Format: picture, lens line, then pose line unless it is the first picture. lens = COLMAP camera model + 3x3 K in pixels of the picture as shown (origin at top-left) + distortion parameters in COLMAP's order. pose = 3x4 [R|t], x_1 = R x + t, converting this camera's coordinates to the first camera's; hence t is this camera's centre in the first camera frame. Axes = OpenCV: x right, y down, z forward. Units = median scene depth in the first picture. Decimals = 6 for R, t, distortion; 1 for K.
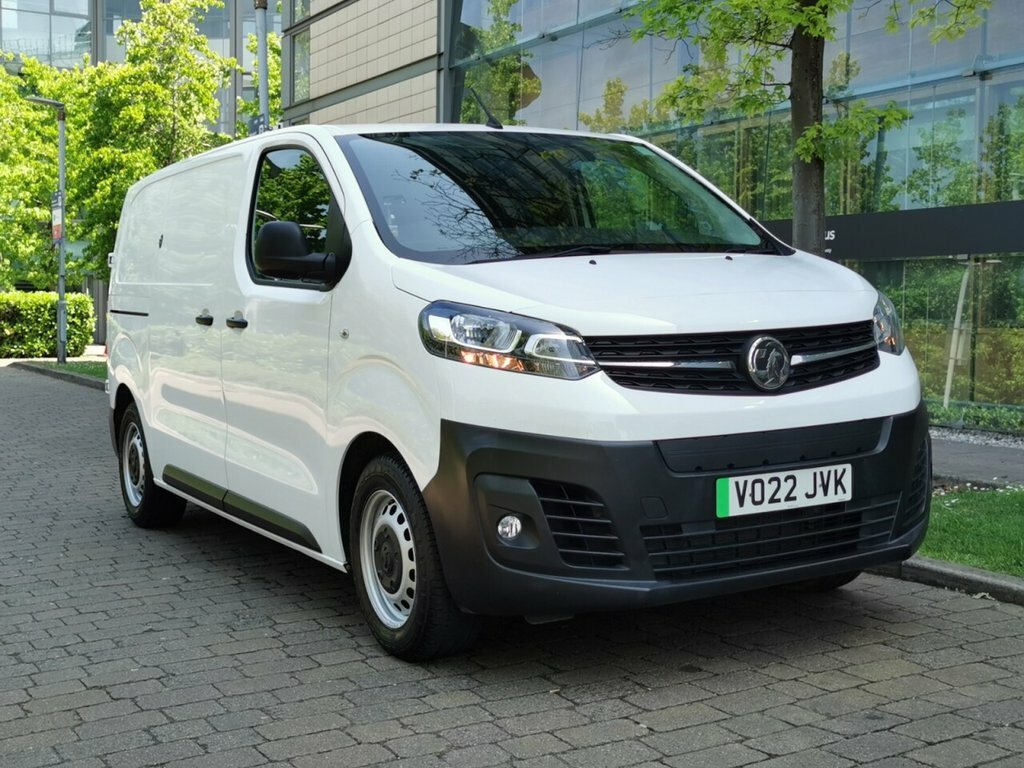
lens RADIAL K [[1341.1, 0, 535.7], [0, 1341.1, 385.2], [0, 0, 1]] dist [0.005654, 0.046825]
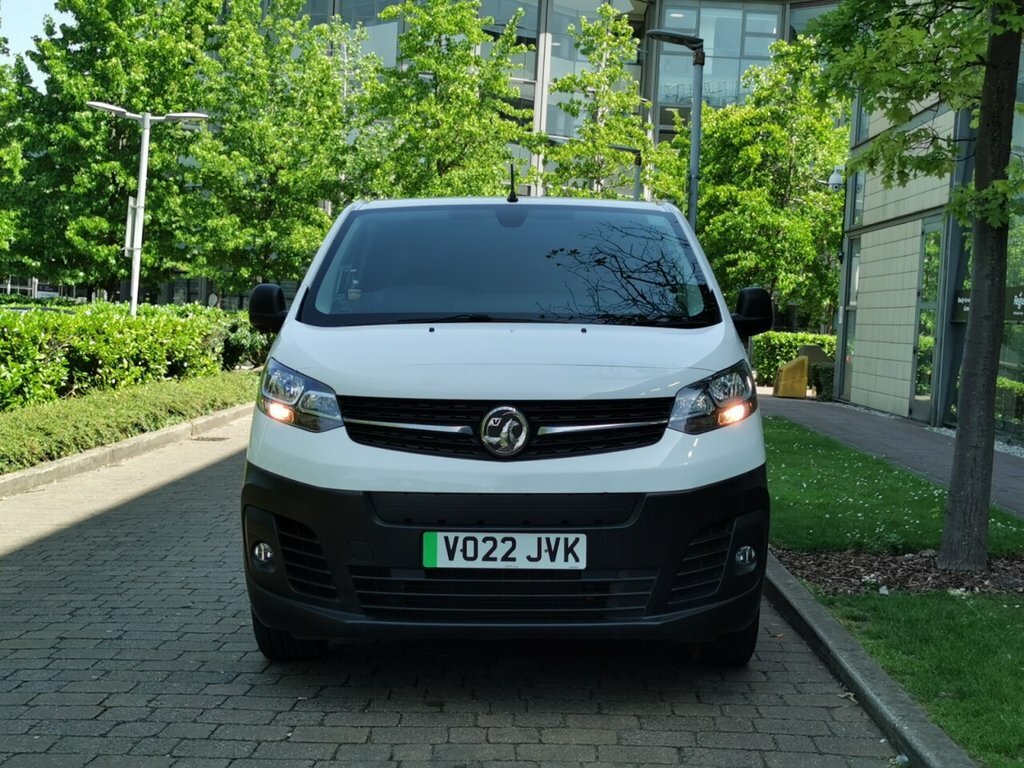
lens RADIAL K [[1341.1, 0, 535.7], [0, 1341.1, 385.2], [0, 0, 1]] dist [0.005654, 0.046825]
pose [[0.871705, 0.060283, -0.486308, 0.715804], [-0.070949, 0.997474, -0.003529, -0.051155], [0.484867, 0.037579, 0.873780, 0.071470]]
